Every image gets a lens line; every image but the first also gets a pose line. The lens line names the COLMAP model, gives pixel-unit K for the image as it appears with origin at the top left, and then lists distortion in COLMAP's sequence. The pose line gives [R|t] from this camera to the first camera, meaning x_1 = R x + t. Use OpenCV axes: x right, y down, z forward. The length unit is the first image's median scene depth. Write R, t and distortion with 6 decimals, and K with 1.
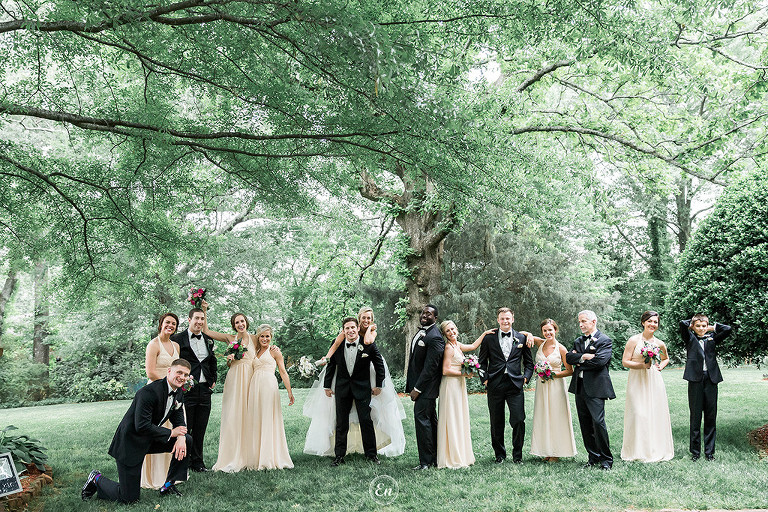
lens RADIAL K [[739.4, 0, 384.0], [0, 739.4, 256.0], [0, 0, 1]] dist [-0.002330, -0.001401]
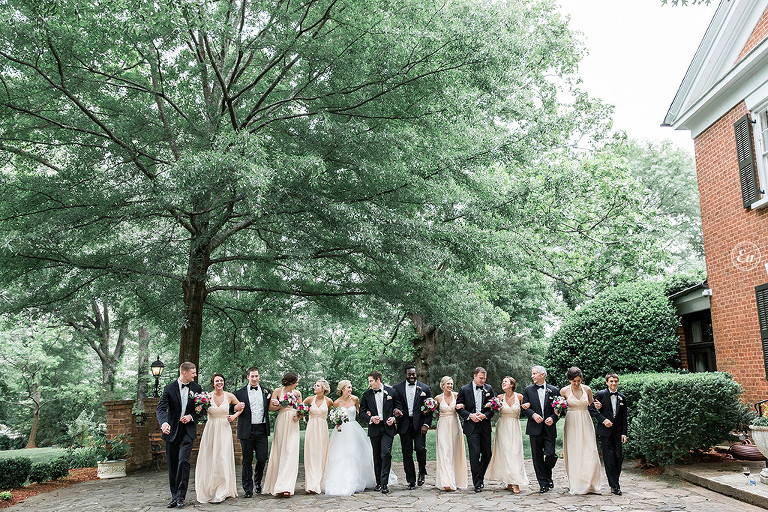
lens RADIAL K [[604.3, 0, 384.0], [0, 604.3, 256.0], [0, 0, 1]] dist [0.004112, 0.002389]
pose [[0.999406, 0.003076, -0.034337, 0.011384], [-0.006952, 0.993530, -0.113358, -0.028521], [0.033766, 0.113530, 0.992961, -0.269646]]
